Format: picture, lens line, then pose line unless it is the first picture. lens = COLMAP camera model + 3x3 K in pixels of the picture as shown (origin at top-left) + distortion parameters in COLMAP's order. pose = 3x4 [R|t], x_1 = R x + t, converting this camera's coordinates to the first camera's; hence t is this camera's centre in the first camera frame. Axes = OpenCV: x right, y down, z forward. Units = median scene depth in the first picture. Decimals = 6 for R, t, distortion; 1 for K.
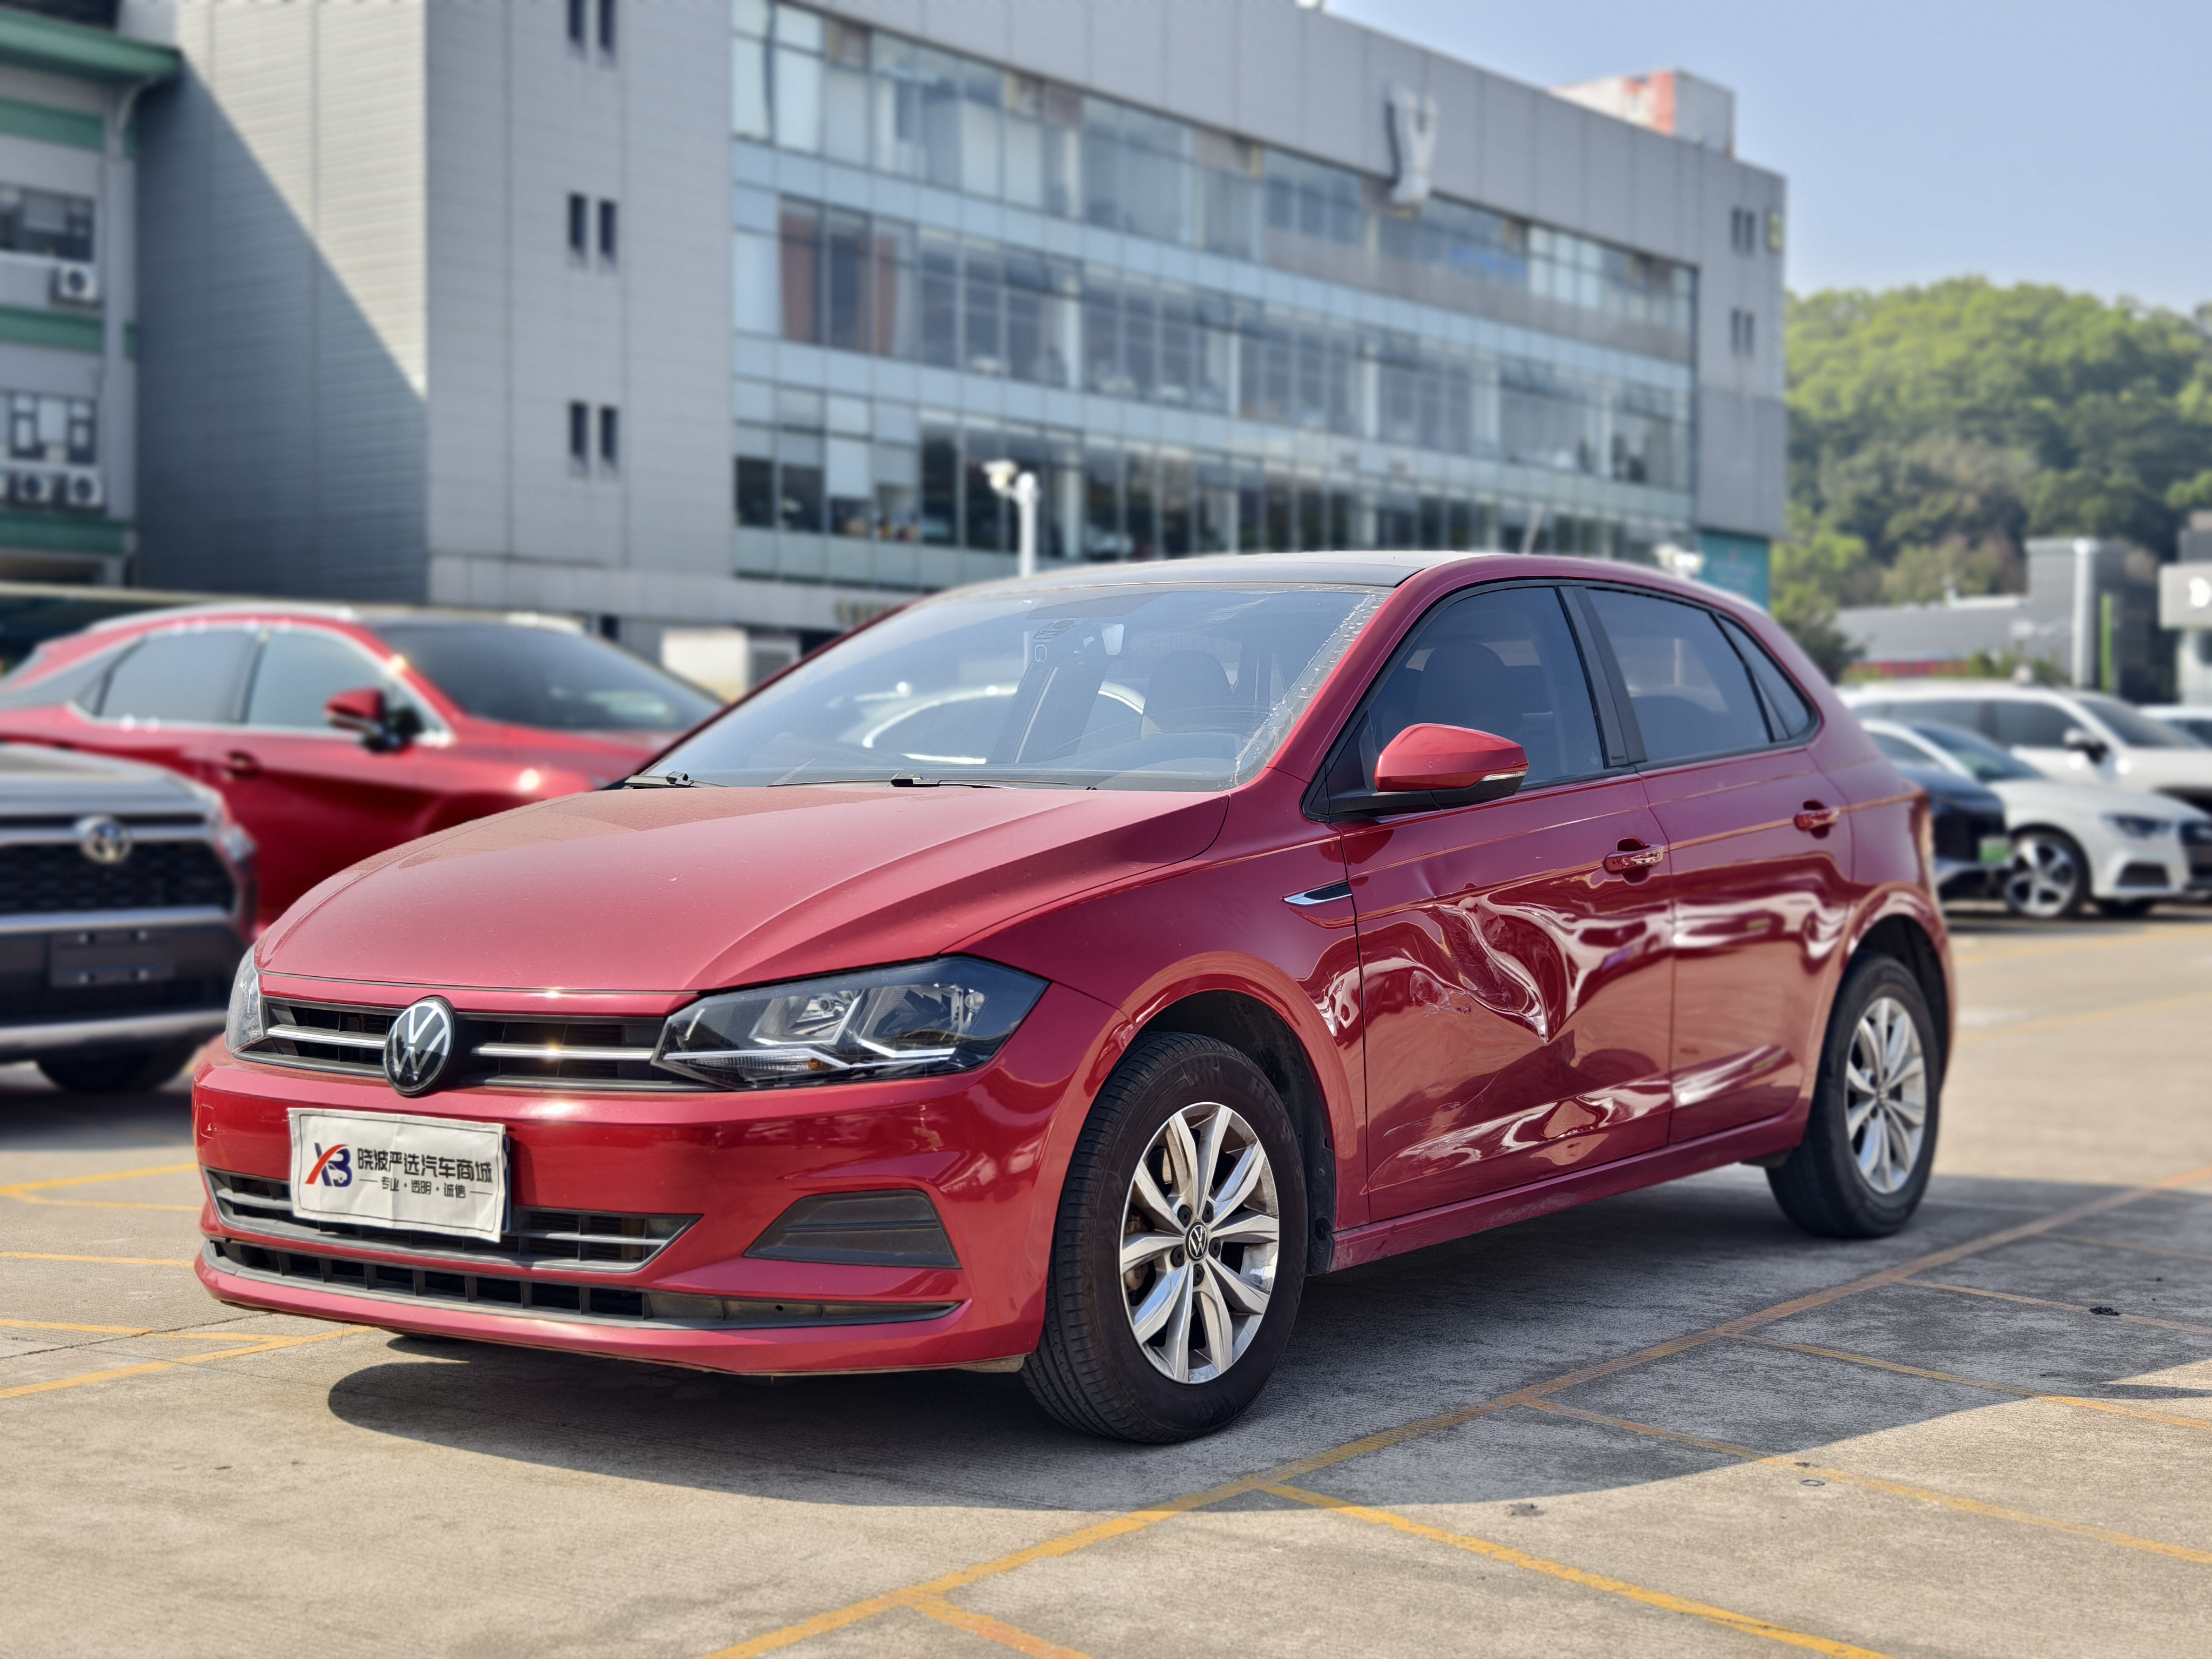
lens RADIAL K [[3231.0, 0, 1108.2], [0, 3231.0, 826.7], [0, 0, 1]] dist [0.050425, 0.000000]
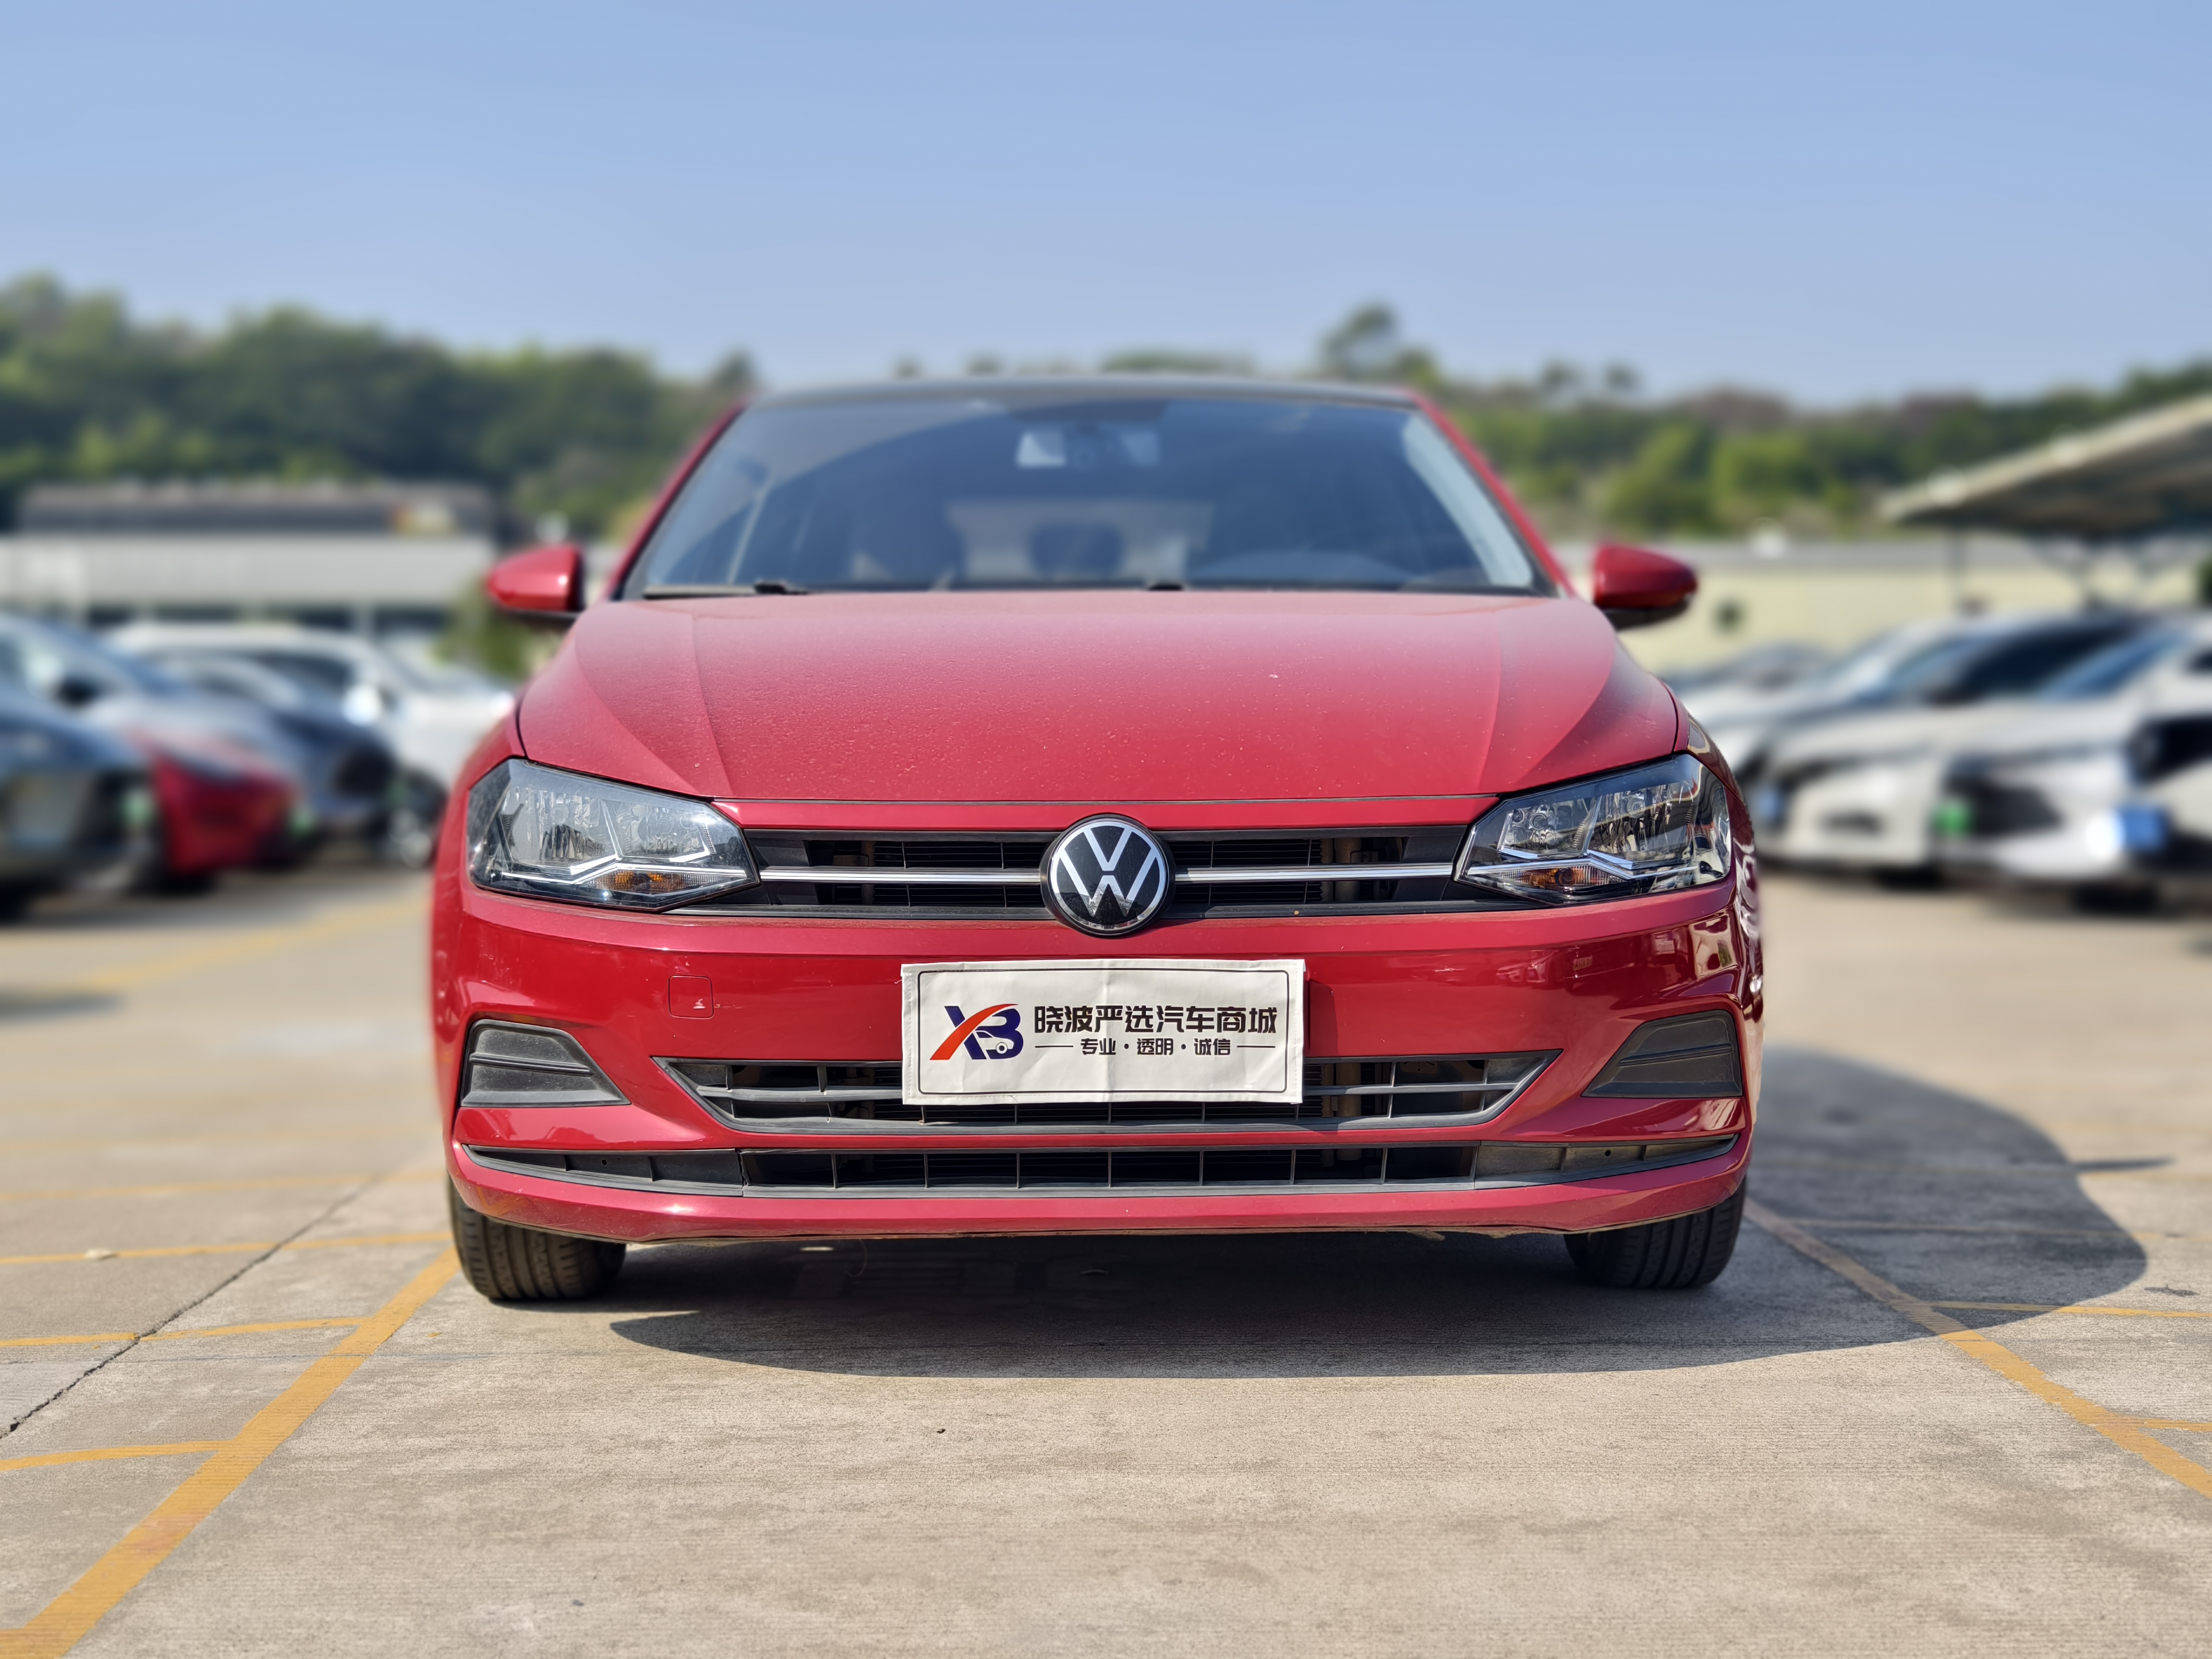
lens RADIAL K [[3231.0, 0, 1118.2], [0, 3231.0, 828.1], [0, 0, 1]] dist [0.050425, 0.000000]
pose [[0.795752, -0.011539, 0.605513, -0.698548], [0.011407, 0.999927, 0.004064, 0.053413], [-0.605515, 0.003673, 0.795825, 0.366374]]
